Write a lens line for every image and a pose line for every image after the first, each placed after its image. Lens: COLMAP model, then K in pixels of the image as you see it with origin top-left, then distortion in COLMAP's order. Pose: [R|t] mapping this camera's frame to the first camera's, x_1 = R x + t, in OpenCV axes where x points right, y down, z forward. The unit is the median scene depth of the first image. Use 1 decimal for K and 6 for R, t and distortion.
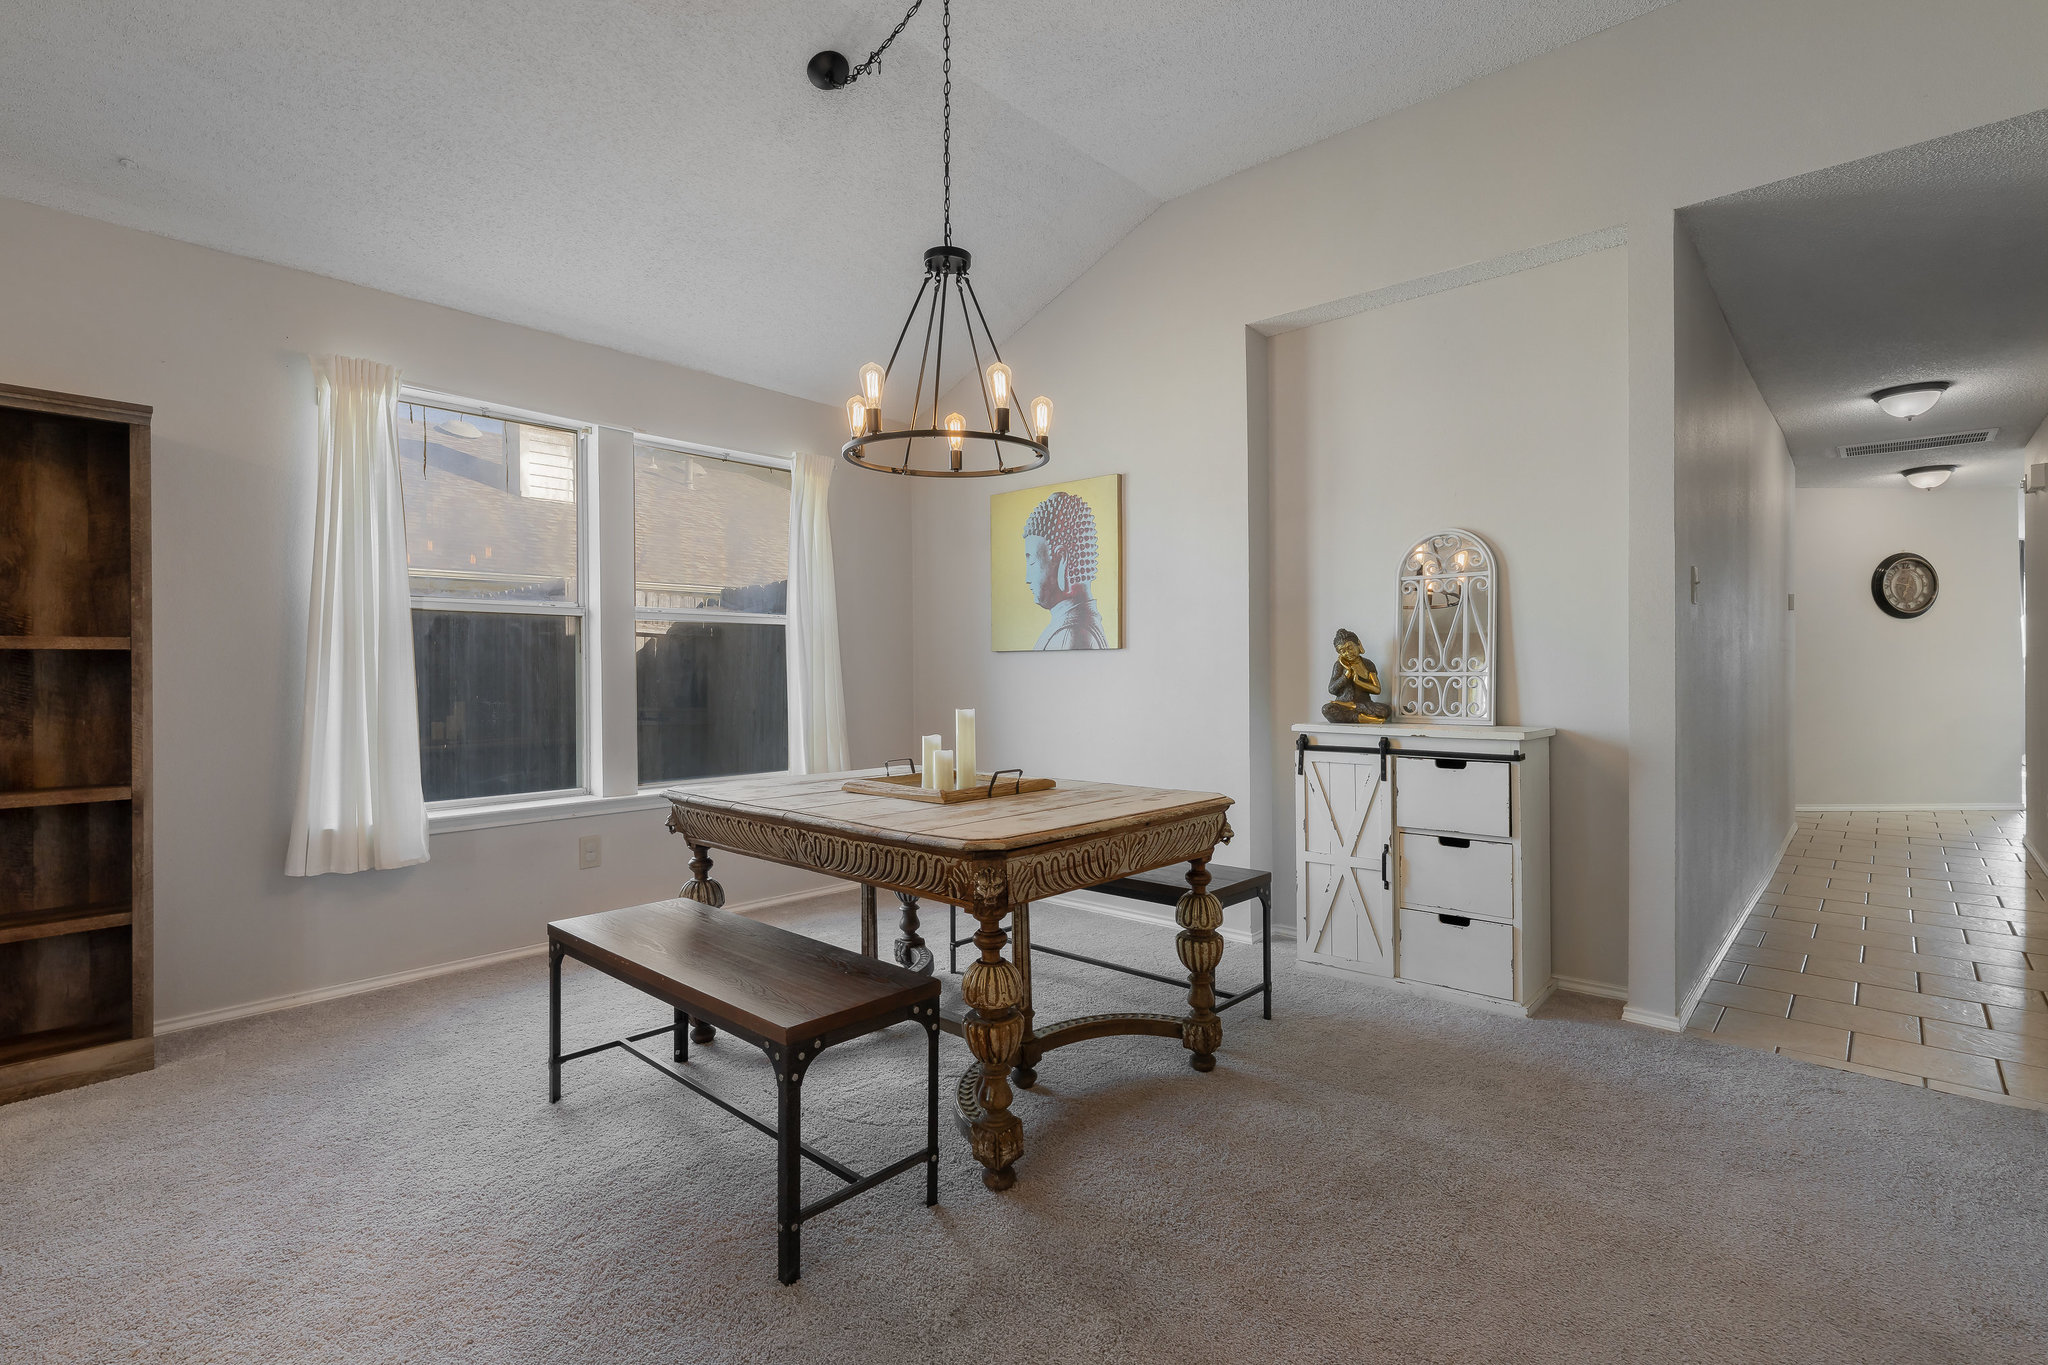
lens RADIAL K [[966.9, 0, 1024.0], [0, 966.9, 682.5], [0, 0, 1]] dist [0.001926, 0.000087]
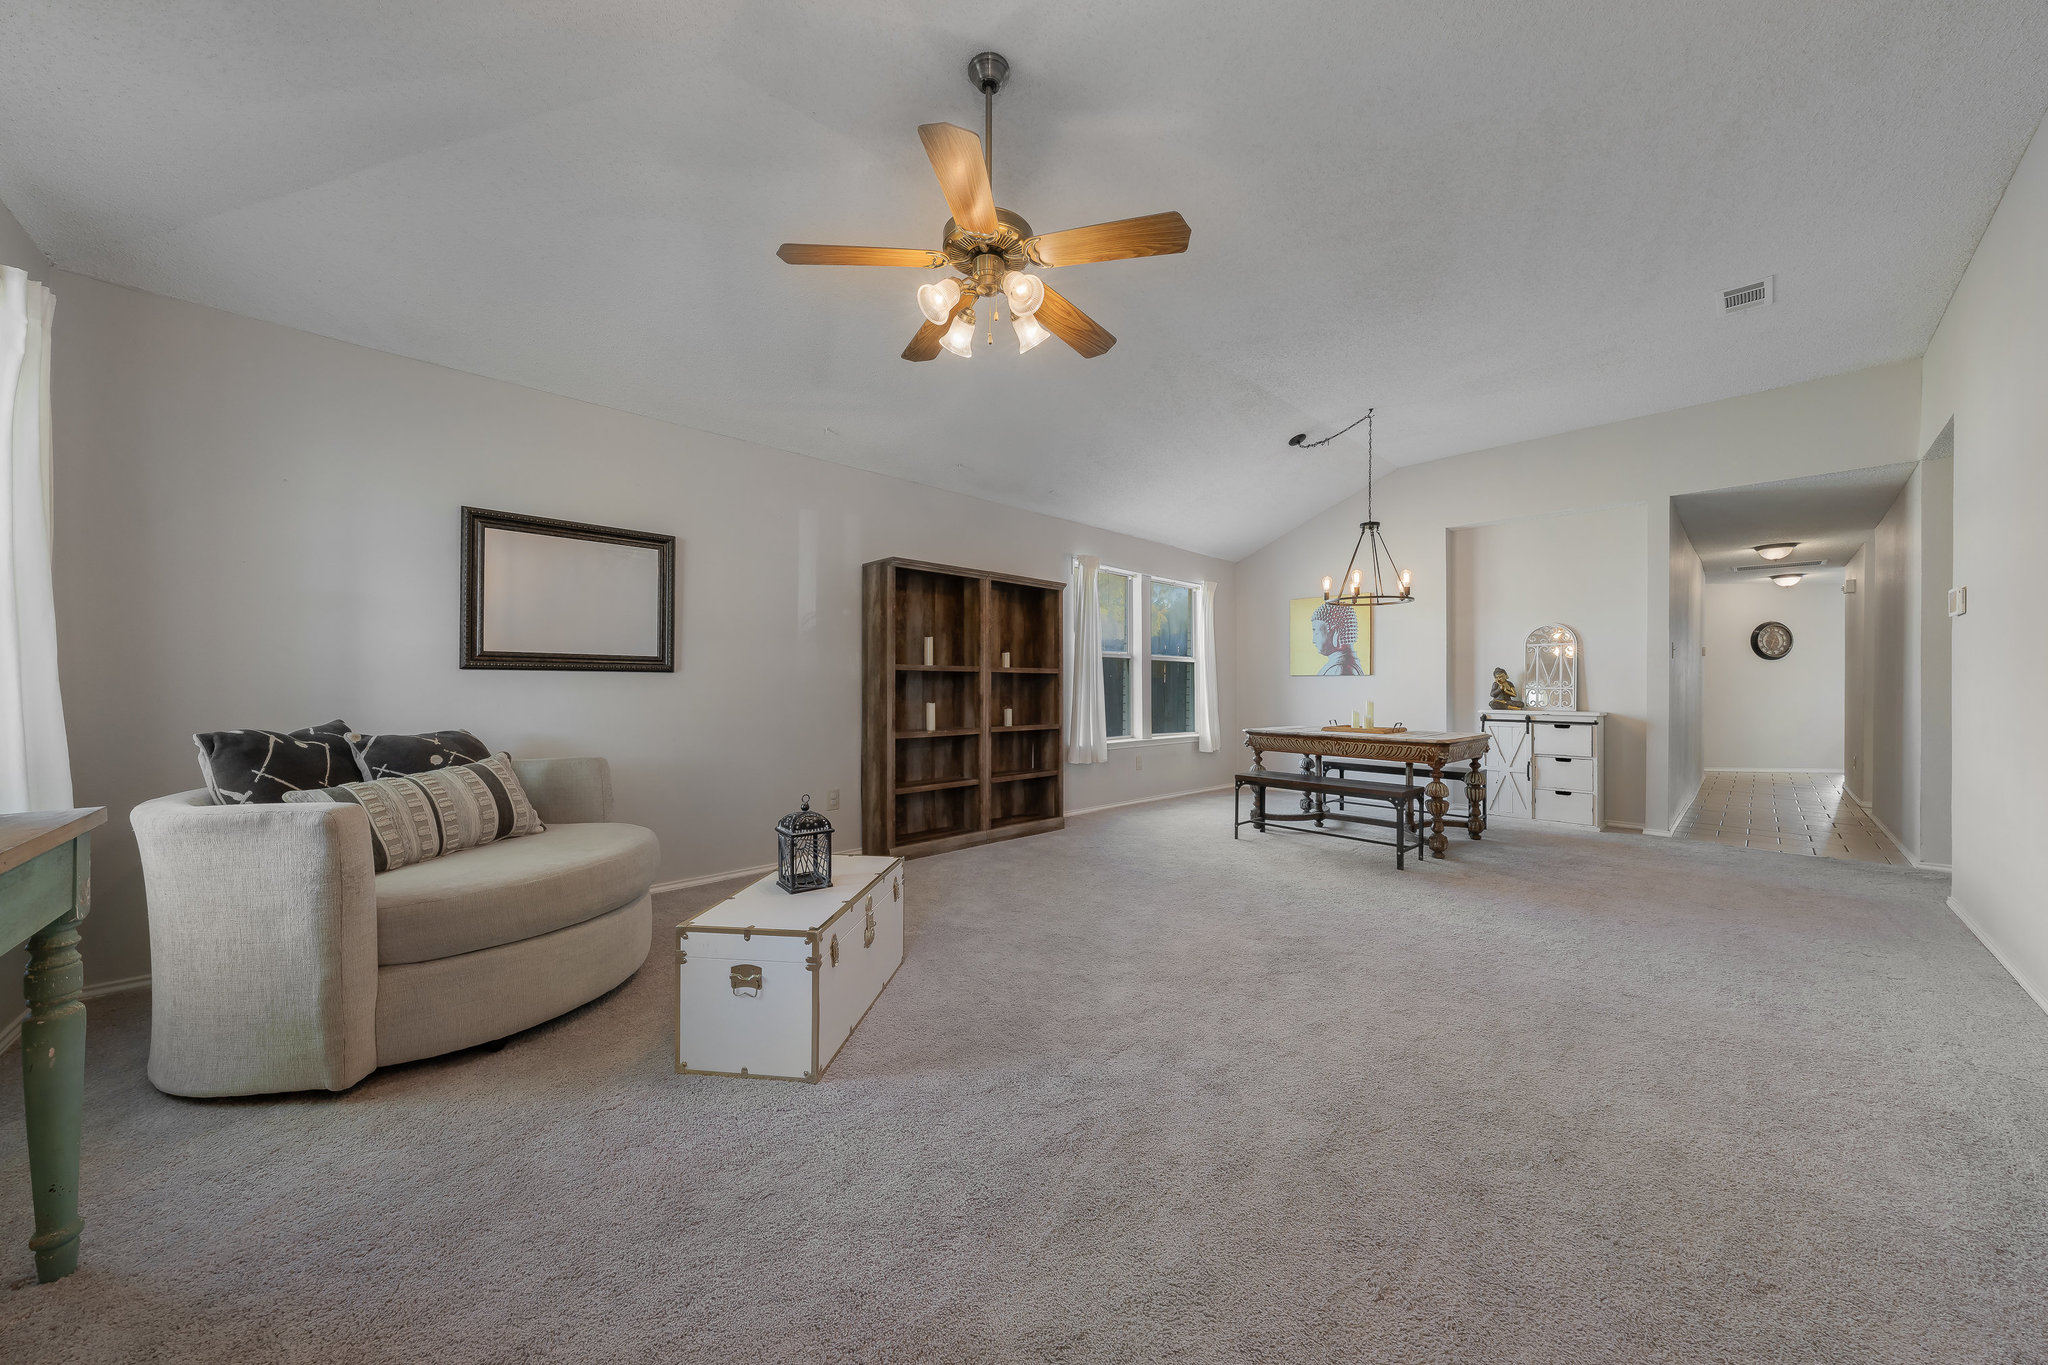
lens RADIAL K [[693.7, 0, 1018.4], [0, 693.7, 688.8], [0, 0, 1]] dist [0.000681, 0.000020]
pose [[0.996167, 0.011217, -0.086750, -0.678468], [-0.011831, 0.999908, -0.006570, 0.018223], [0.086669, 0.007571, 0.996208, -0.739081]]
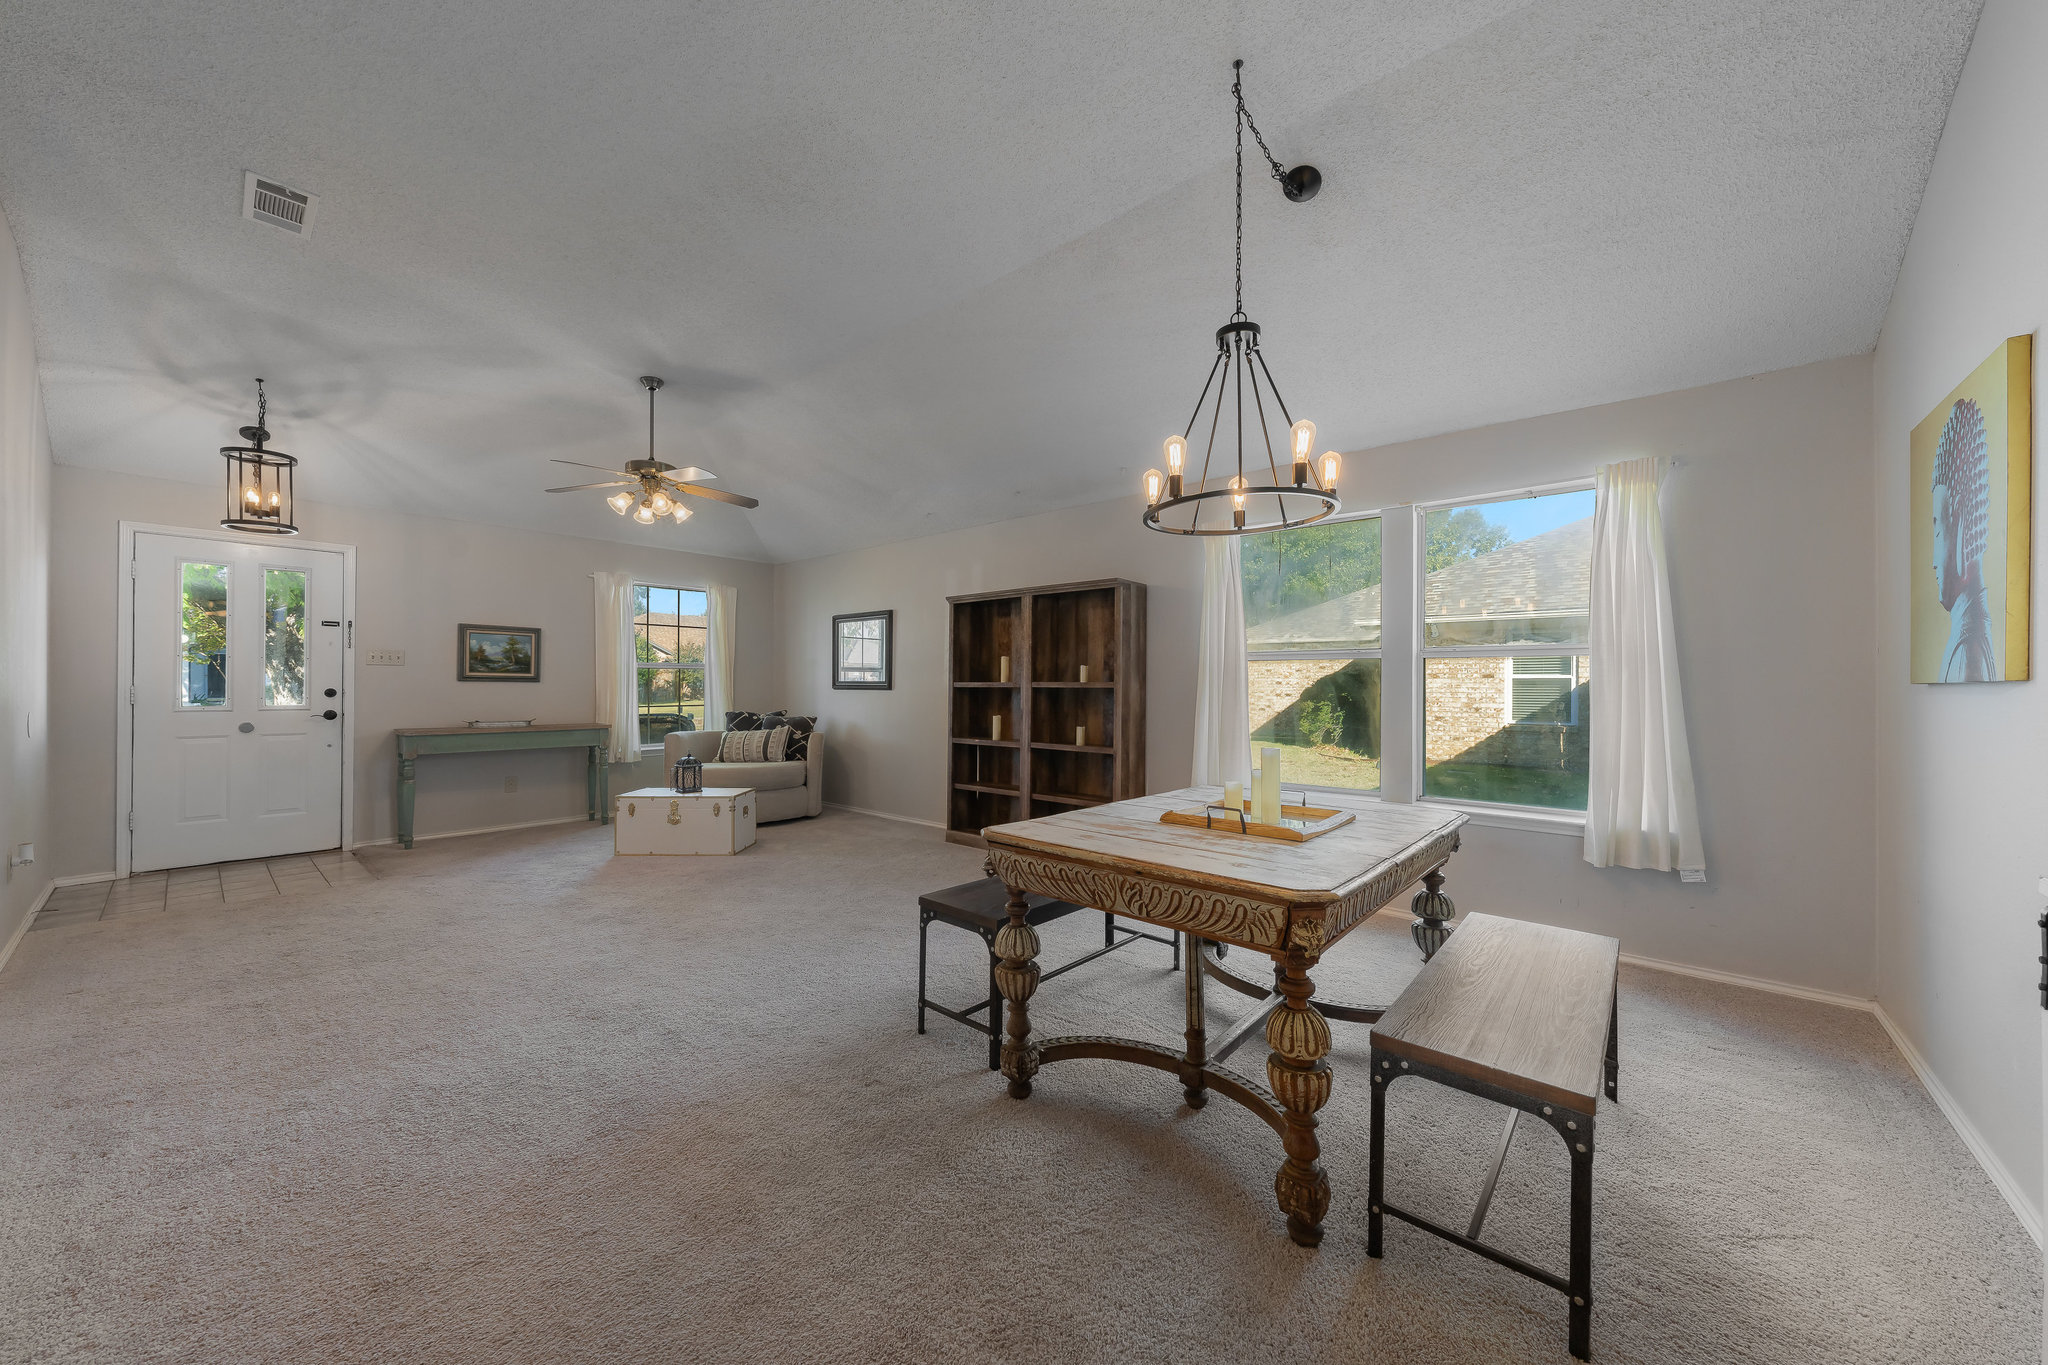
lens RADIAL K [[718.2, 0, 1025.4], [0, 718.2, 693.7], [0, 0, 1]] dist [-0.000185, -0.000018]
pose [[0.021739, 0.012761, -0.999682, 0.584184], [-0.020845, 0.999707, 0.012308, -0.029073], [0.999546, 0.020571, 0.021998, 0.592883]]
